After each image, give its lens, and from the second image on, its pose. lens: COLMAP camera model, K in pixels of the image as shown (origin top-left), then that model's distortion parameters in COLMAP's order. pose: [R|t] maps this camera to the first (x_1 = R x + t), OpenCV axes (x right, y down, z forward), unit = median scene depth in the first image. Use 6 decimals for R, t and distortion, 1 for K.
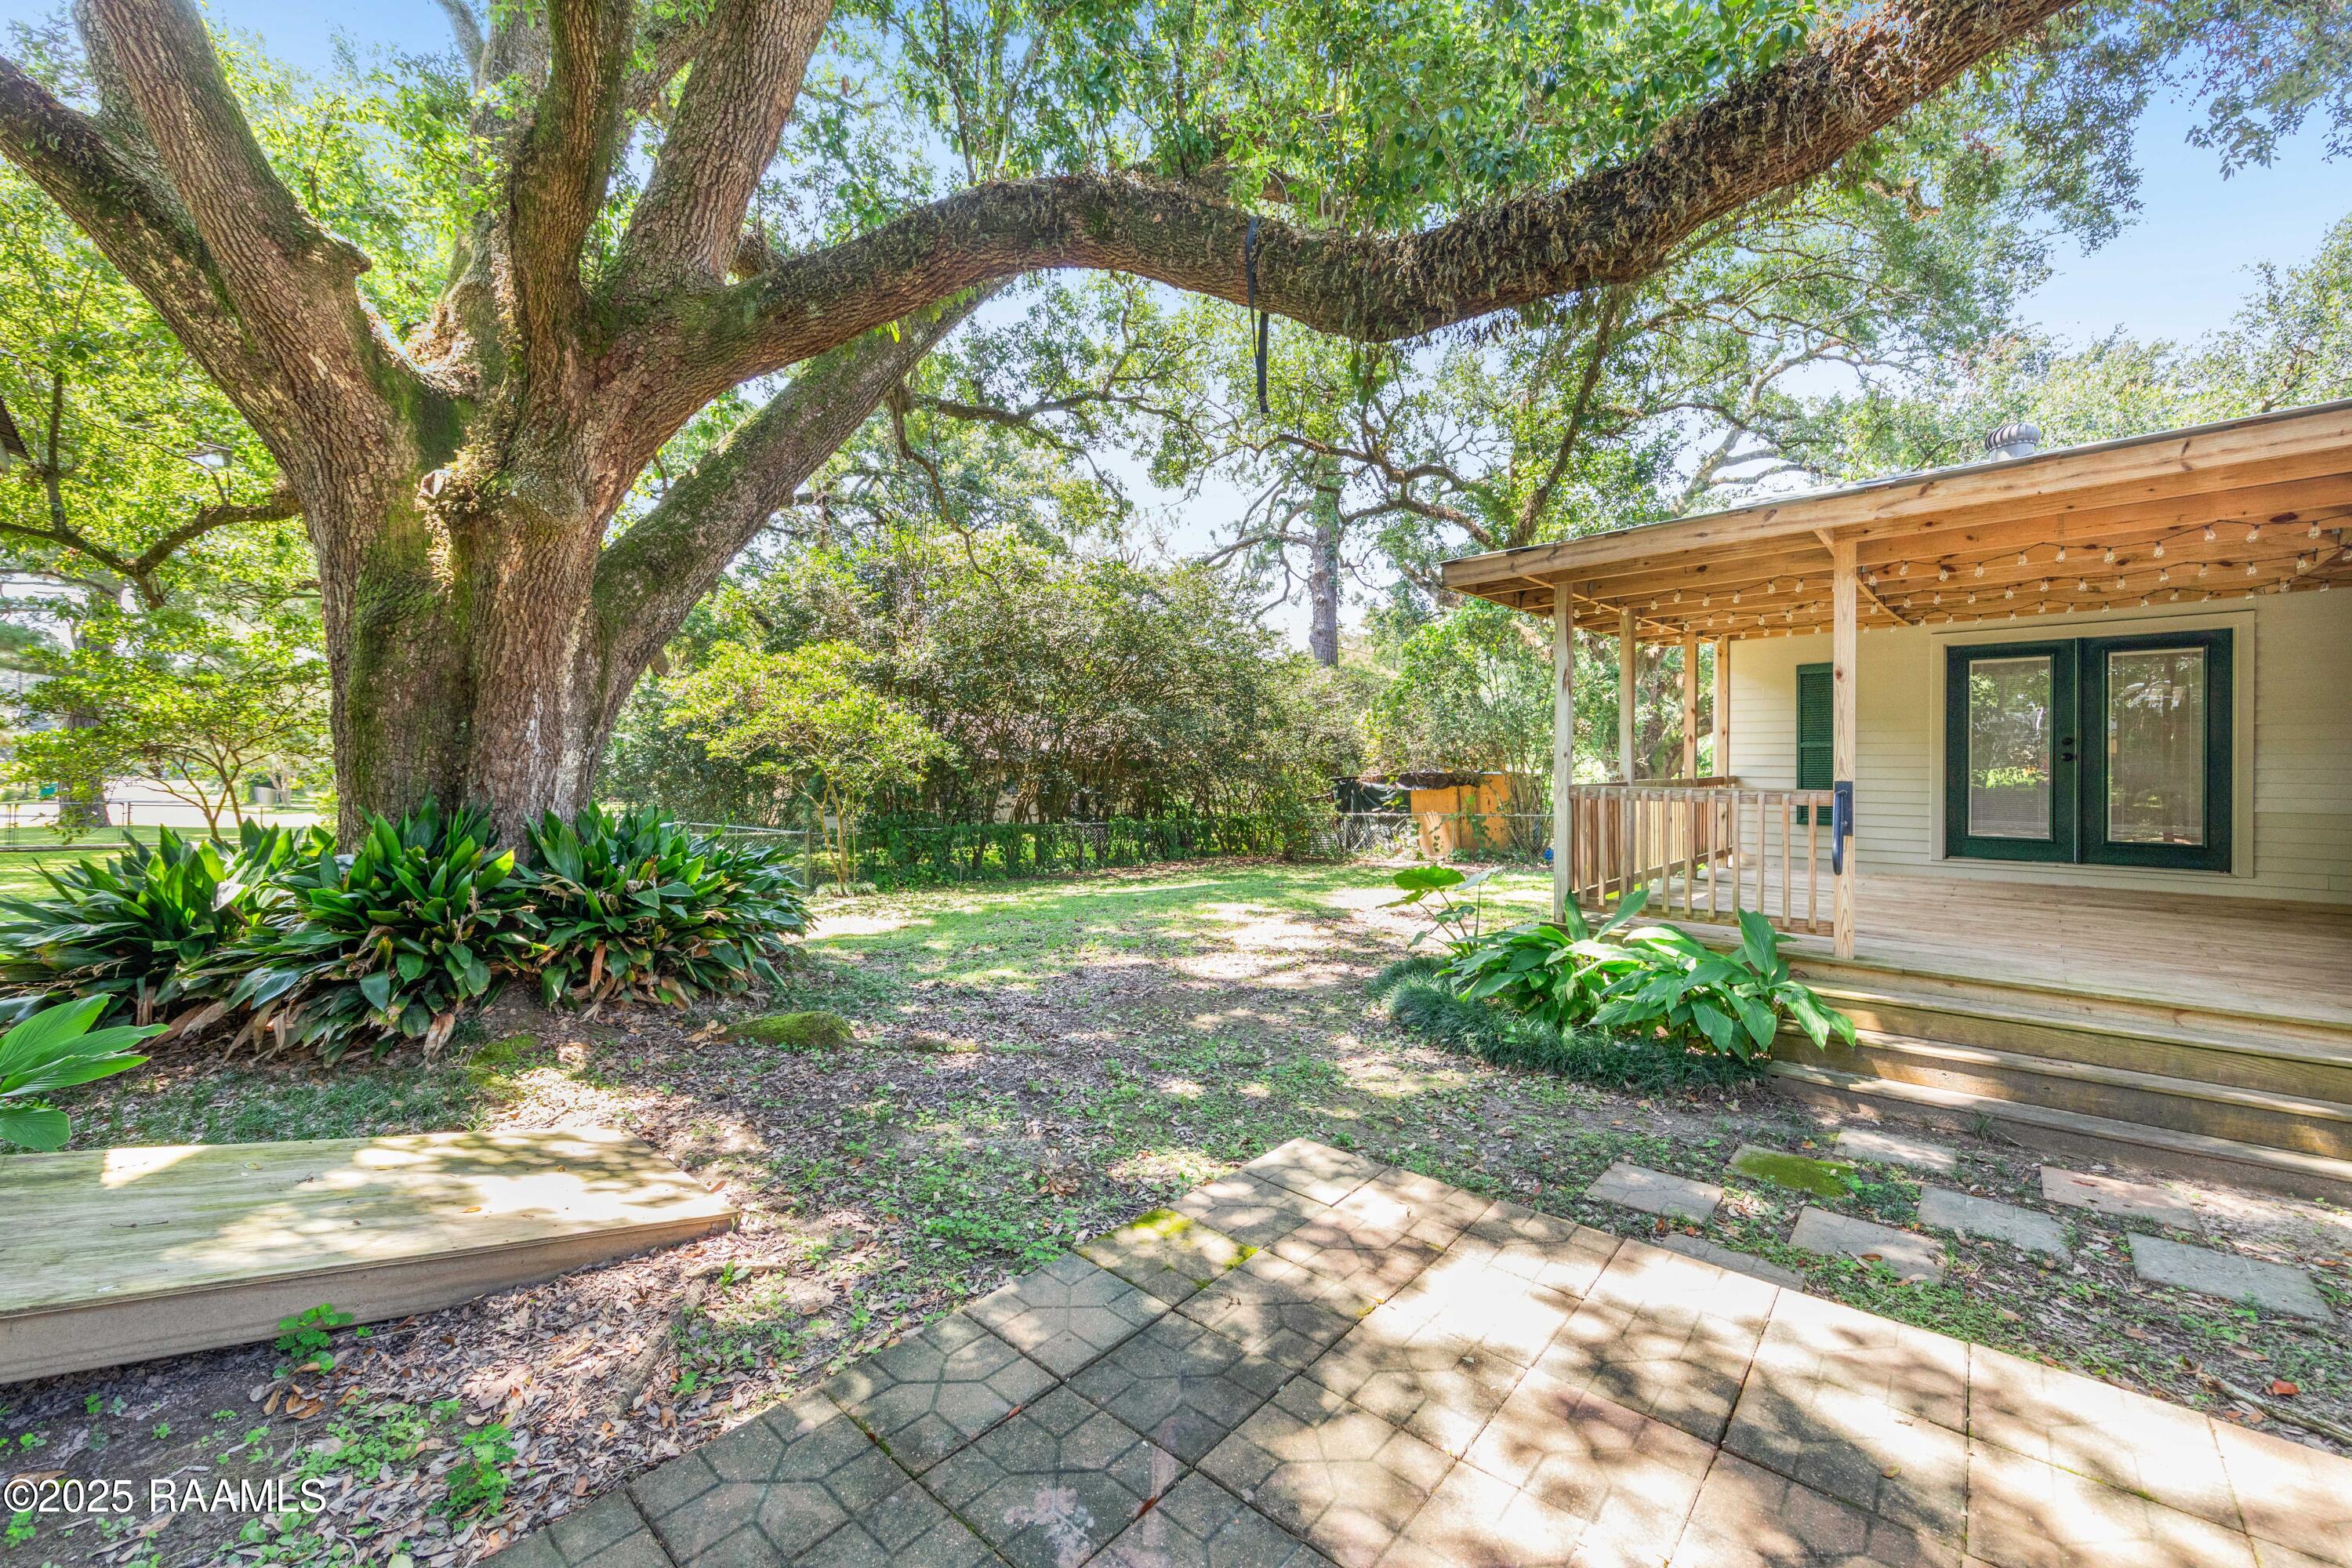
lens RADIAL K [[916.4, 0, 1175.1], [0, 916.4, 776.0], [0, 0, 1]] dist [0.004792, -0.000100]
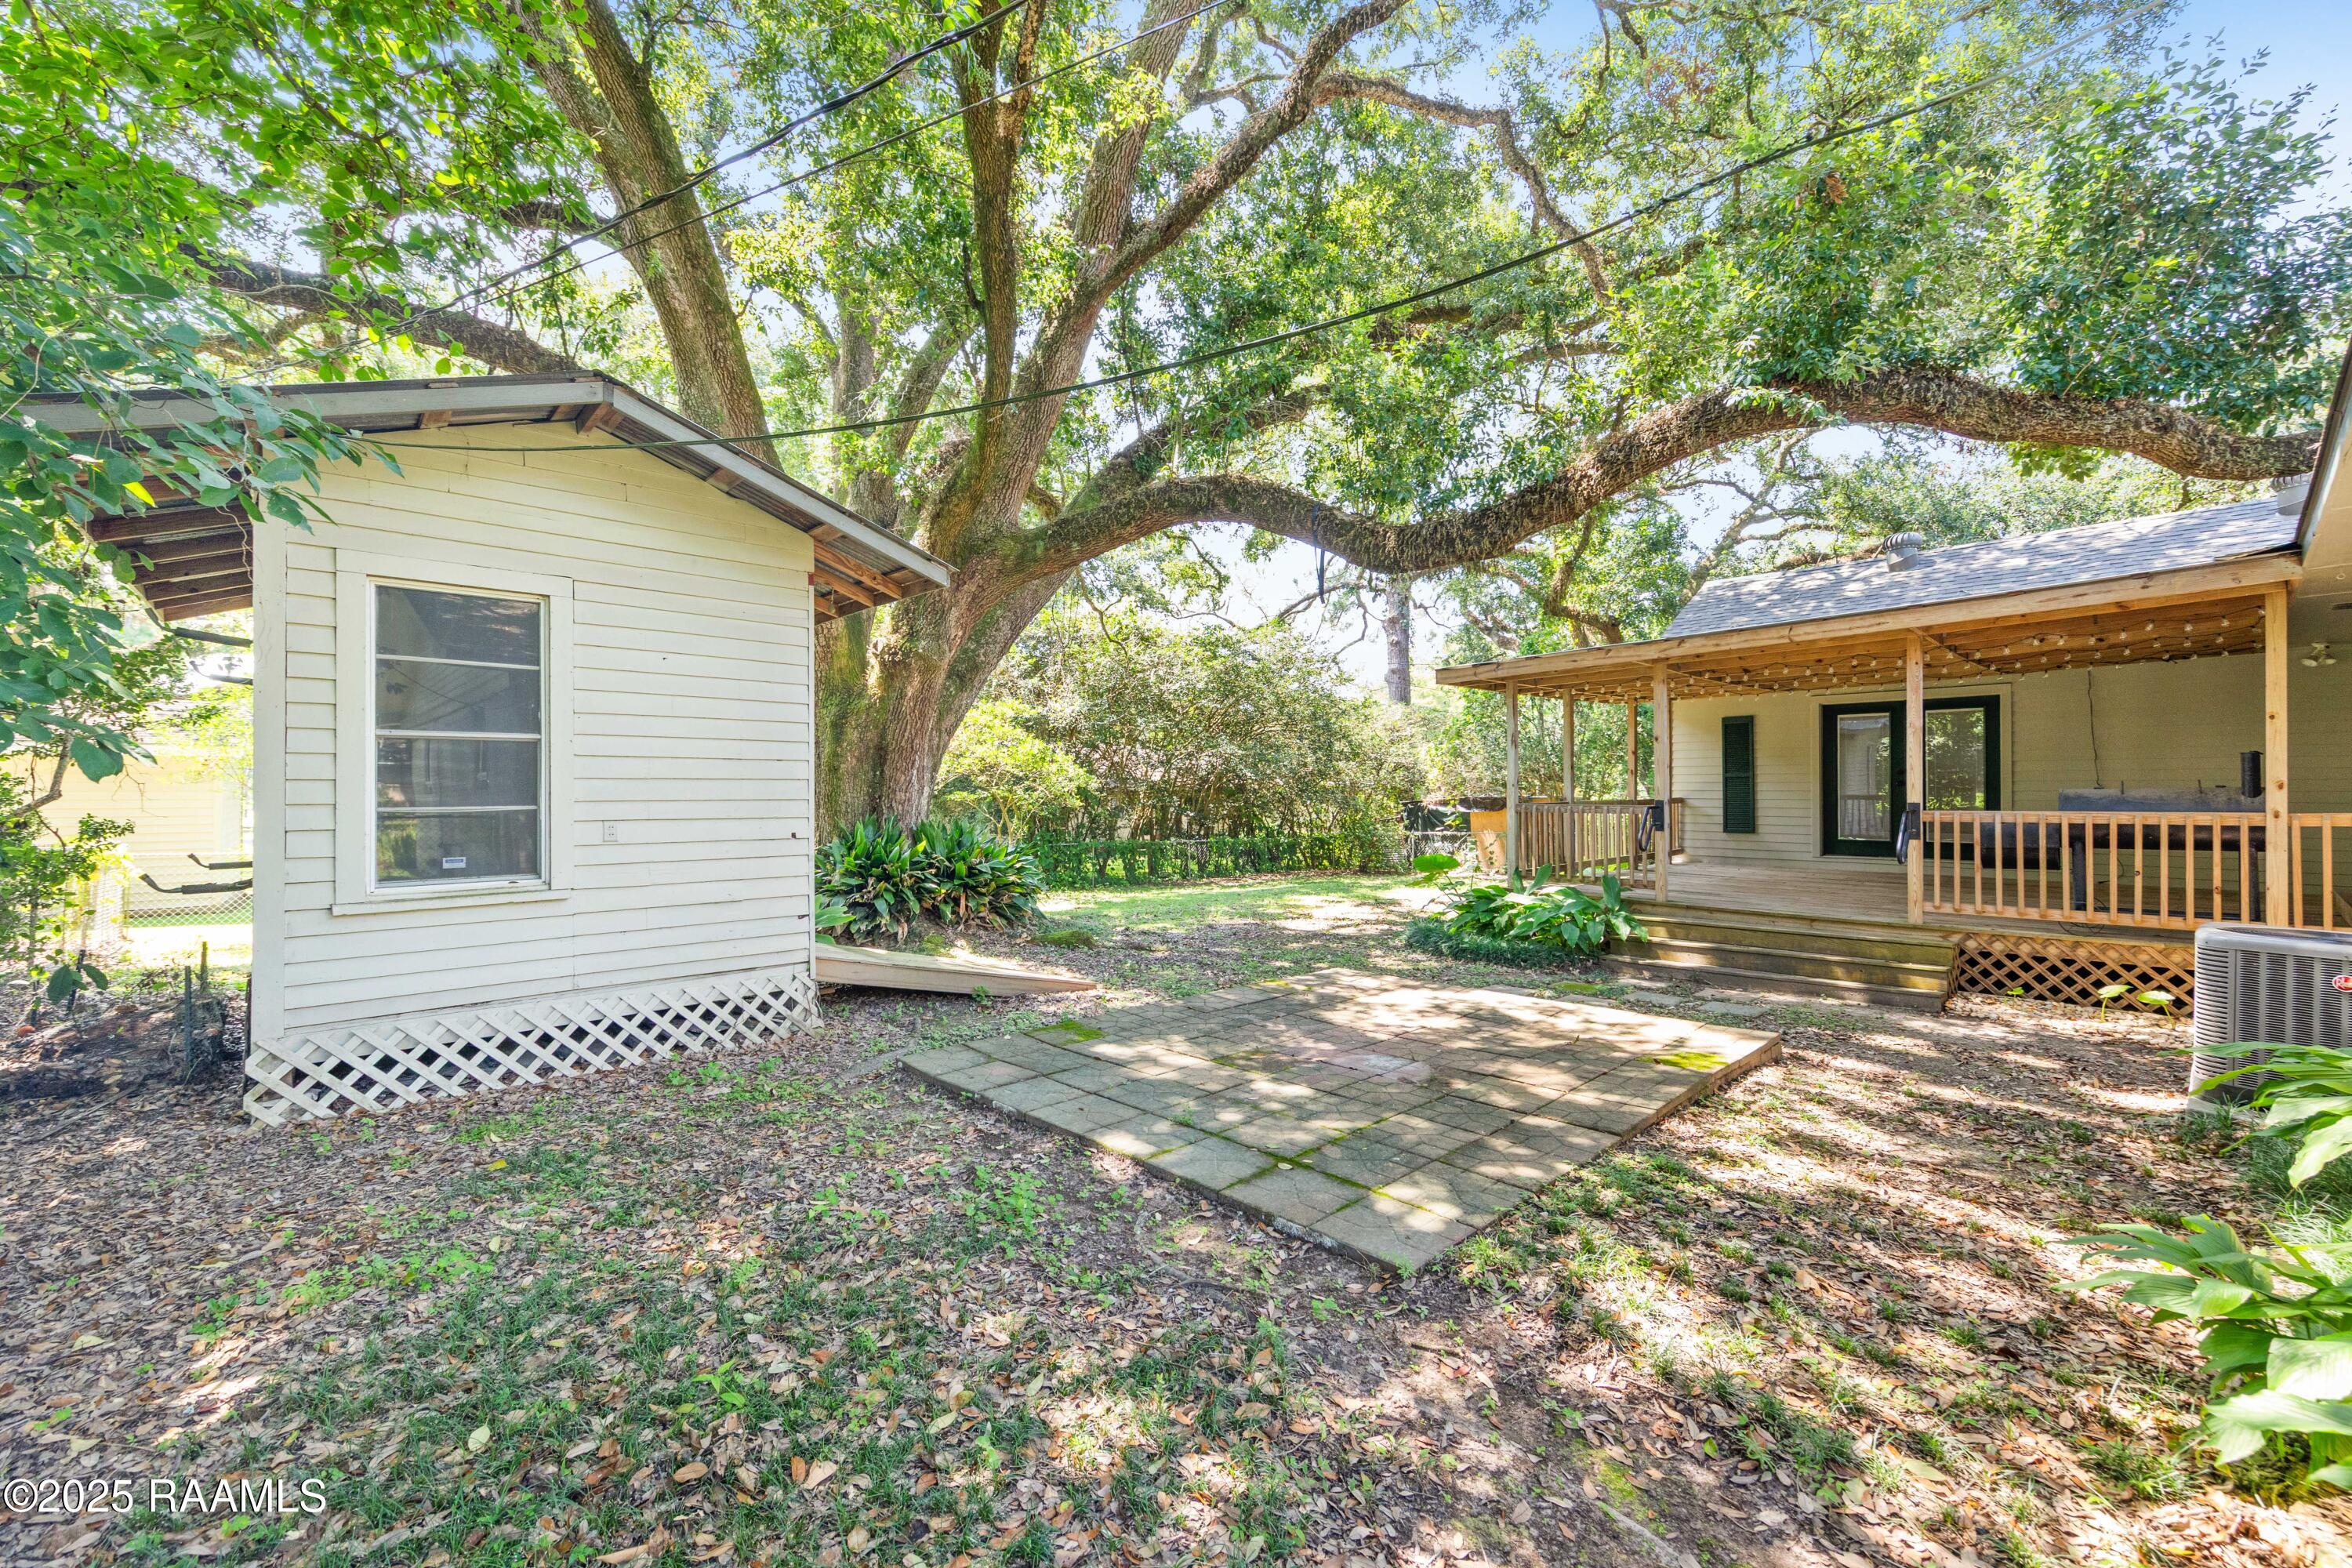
lens RADIAL K [[943.2, 0, 1174.1], [0, 943.2, 790.5], [0, 0, 1]] dist [0.001345, 0.000038]
pose [[0.995995, -0.006890, -0.089147, -0.009538], [0.005774, 0.999902, -0.012770, 0.001494], [0.089226, 0.012205, 0.995937, -0.249054]]
